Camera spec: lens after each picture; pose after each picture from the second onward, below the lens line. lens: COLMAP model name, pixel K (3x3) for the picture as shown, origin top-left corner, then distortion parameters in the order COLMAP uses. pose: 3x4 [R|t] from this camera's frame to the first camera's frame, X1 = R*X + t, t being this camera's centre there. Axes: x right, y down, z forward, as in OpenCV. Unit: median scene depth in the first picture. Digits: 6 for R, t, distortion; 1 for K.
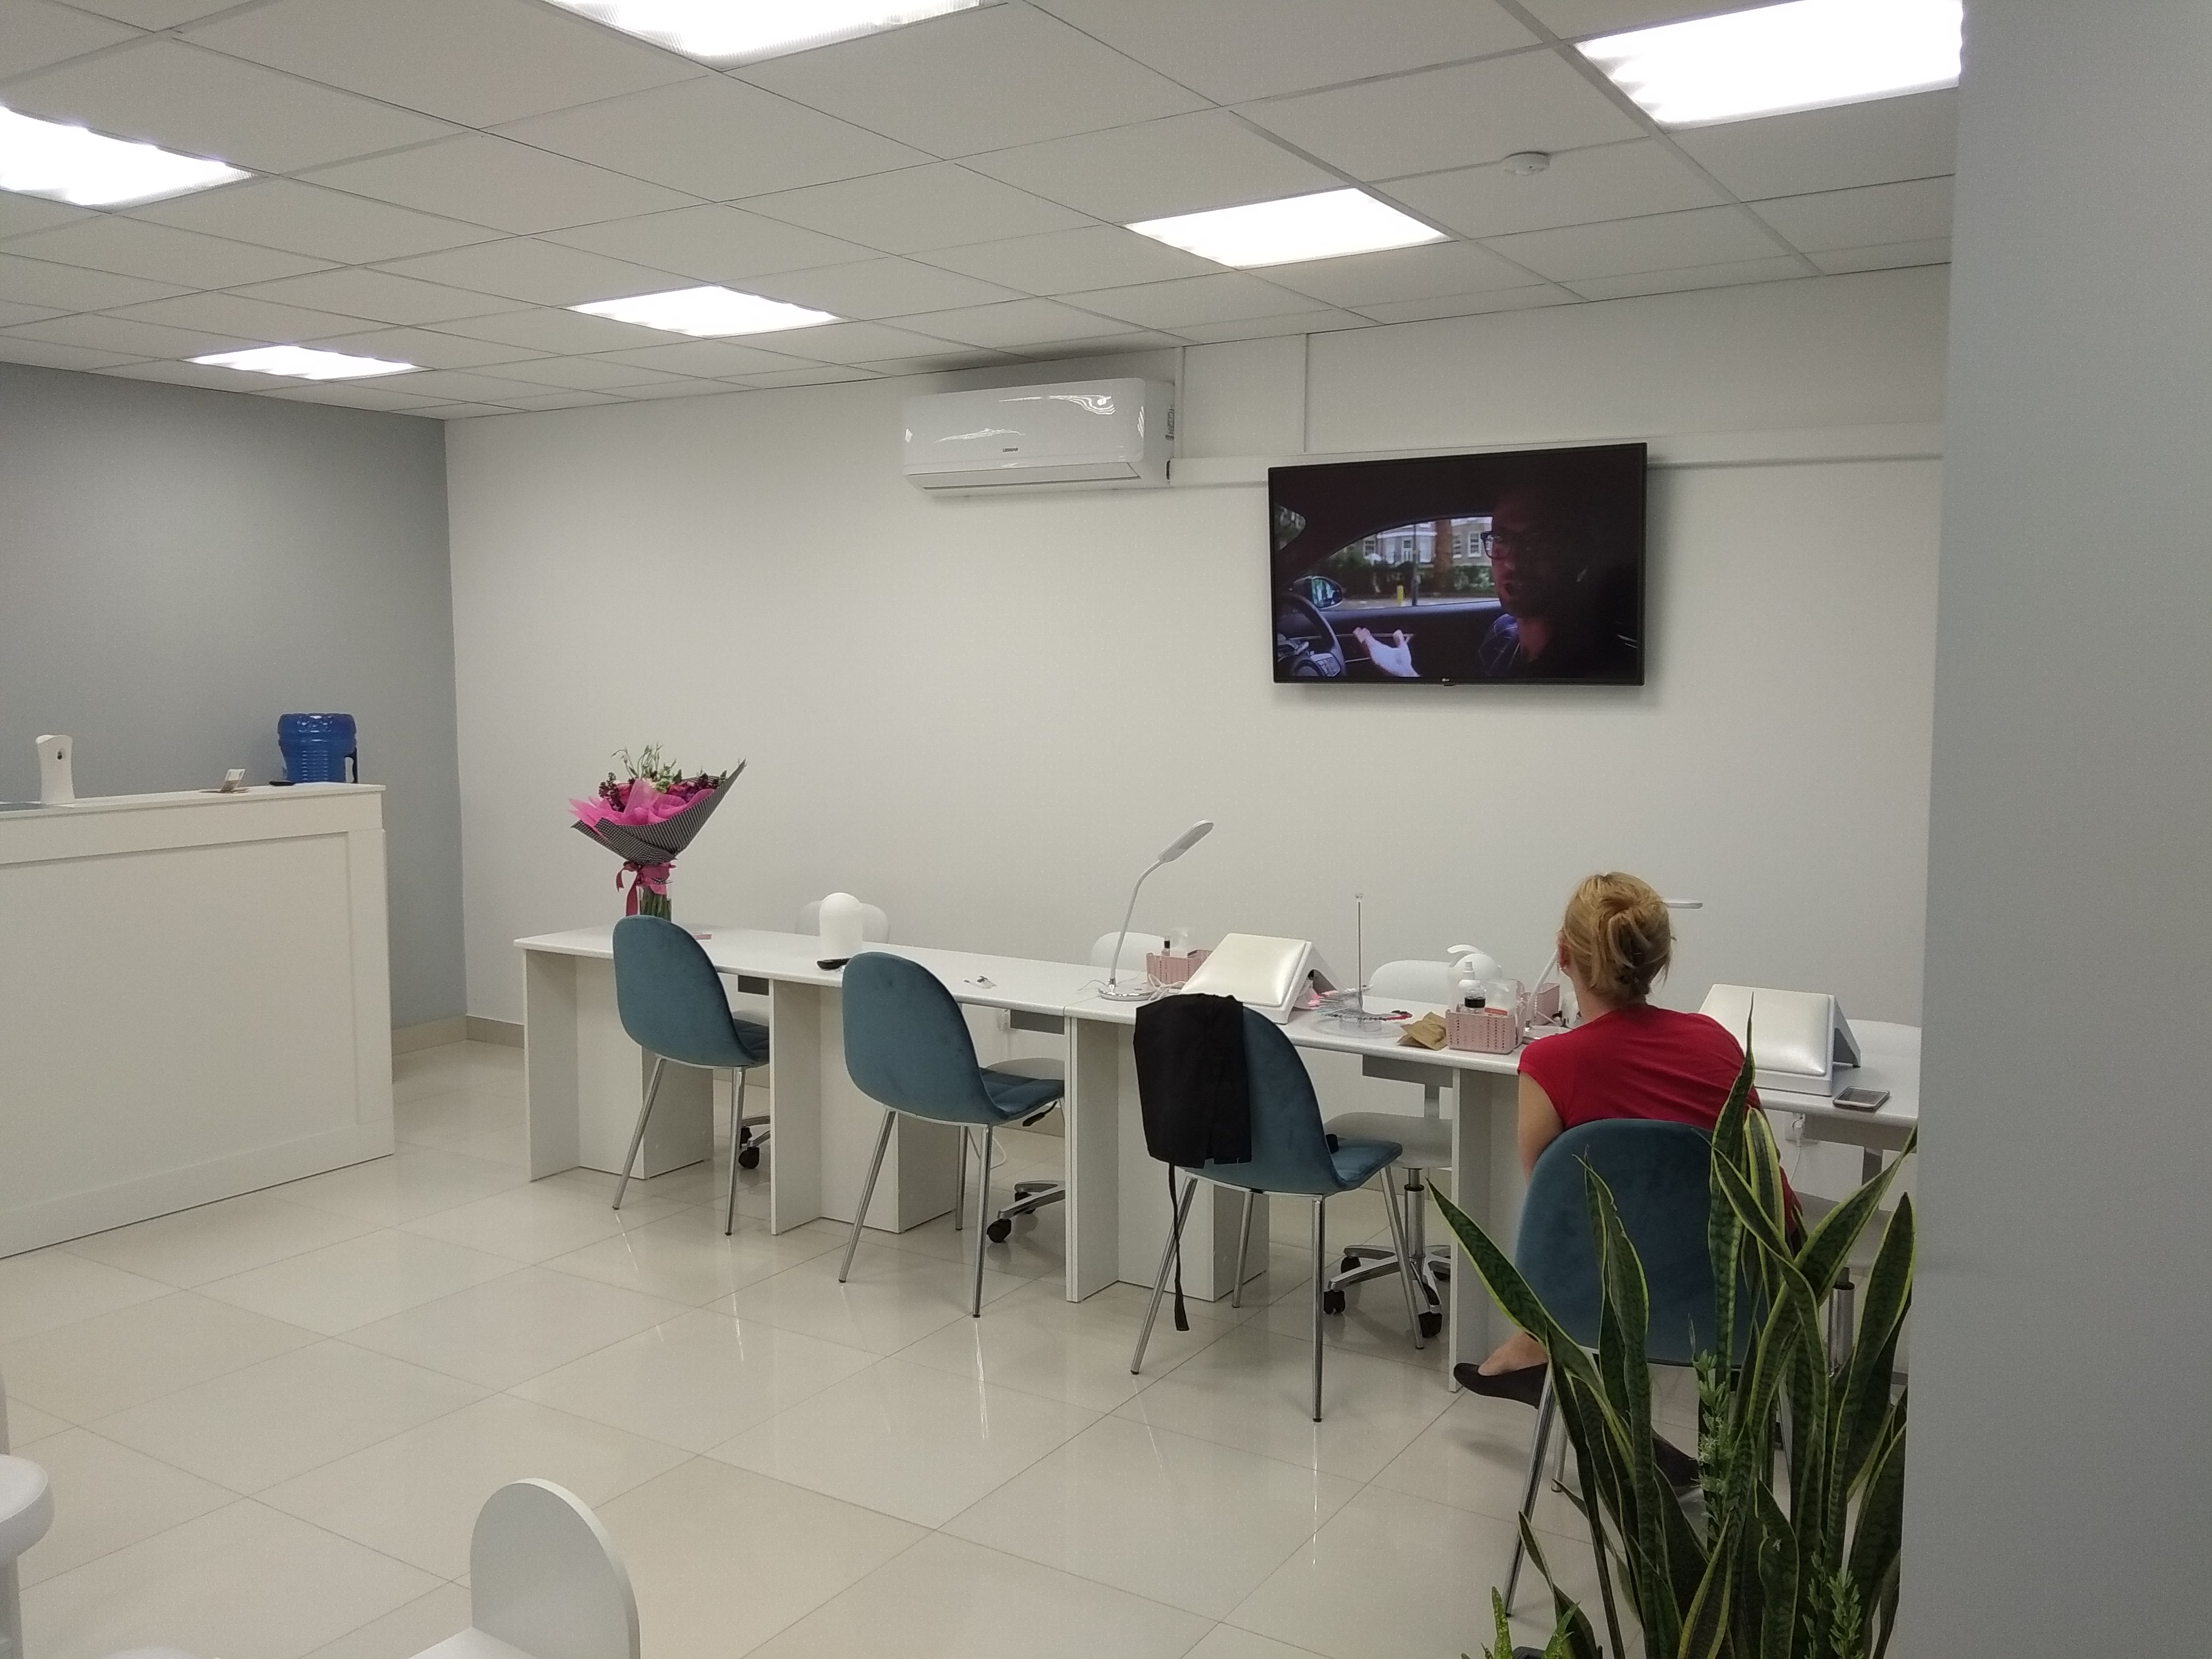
lens RADIAL K [[1766.5, 0, 1103.2], [0, 1766.5, 837.4], [0, 0, 1]] dist [0.110462, -0.221004]
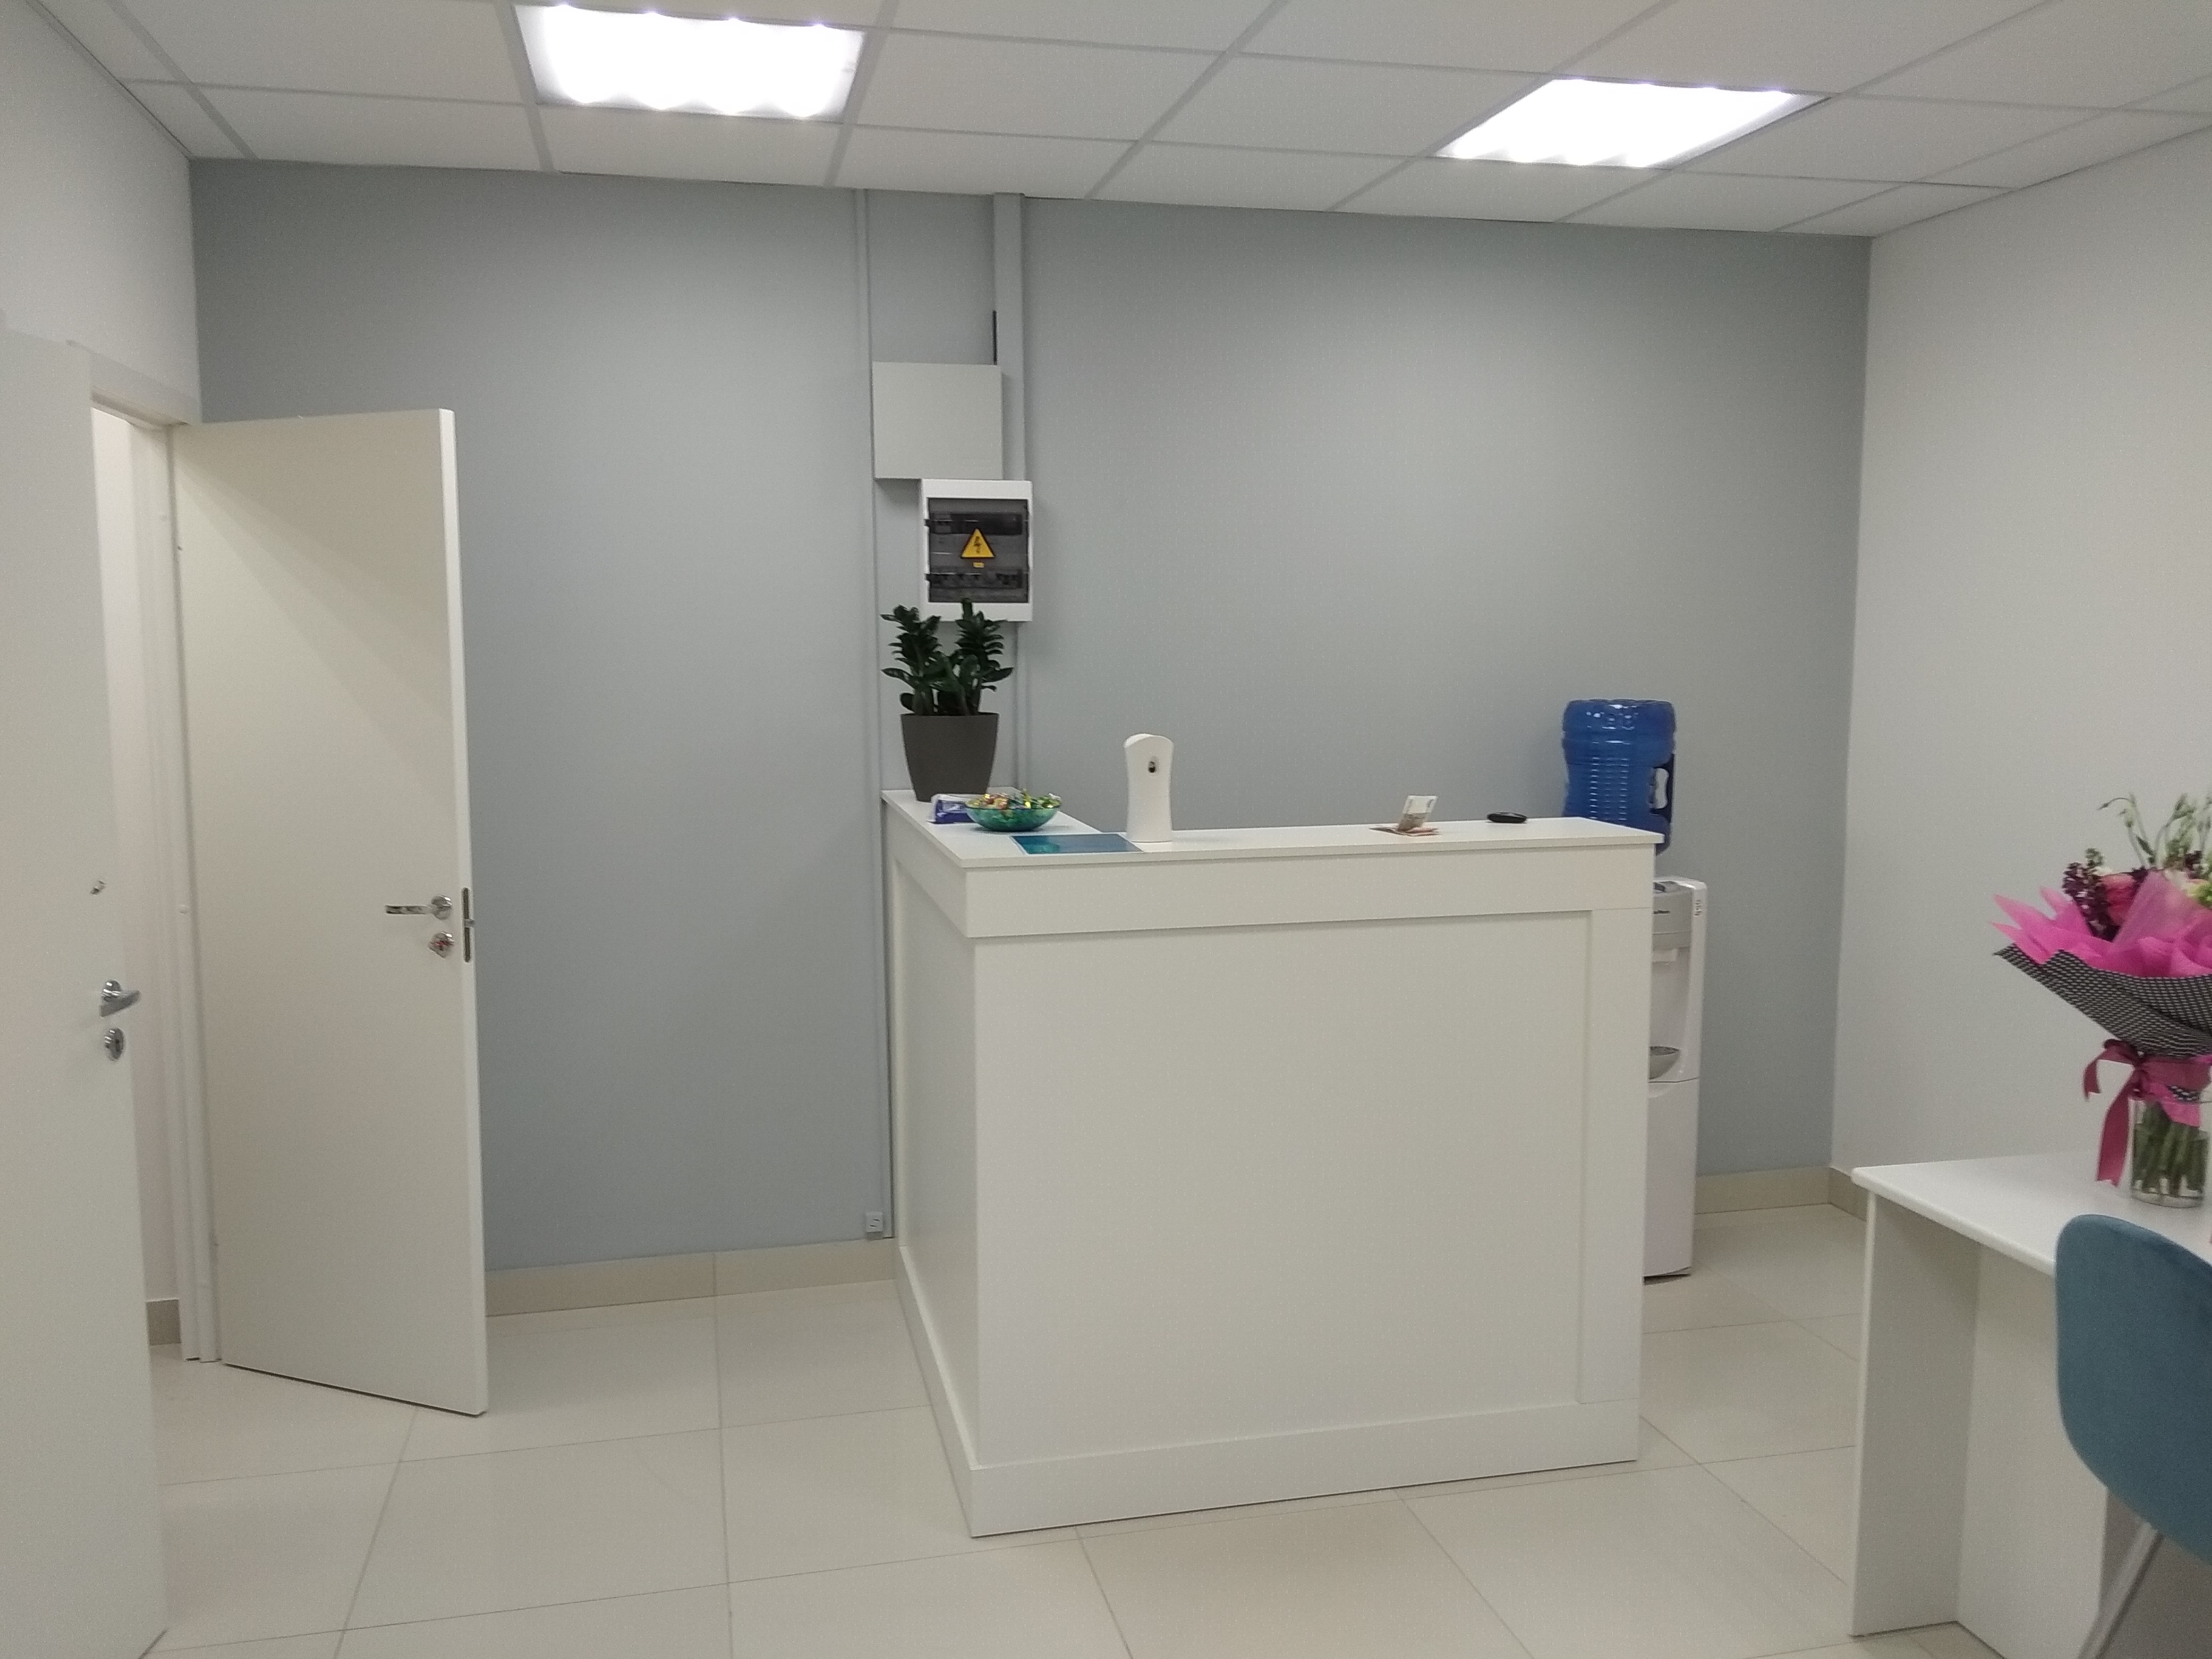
lens RADIAL K [[1766.5, 0, 1103.2], [0, 1766.5, 837.4], [0, 0, 1]] dist [0.110462, -0.221004]
pose [[0.704232, 0.077273, -0.705752, -0.128417], [-0.064707, 0.996908, 0.044583, -0.043212], [0.707015, 0.014271, 0.707054, 0.484579]]
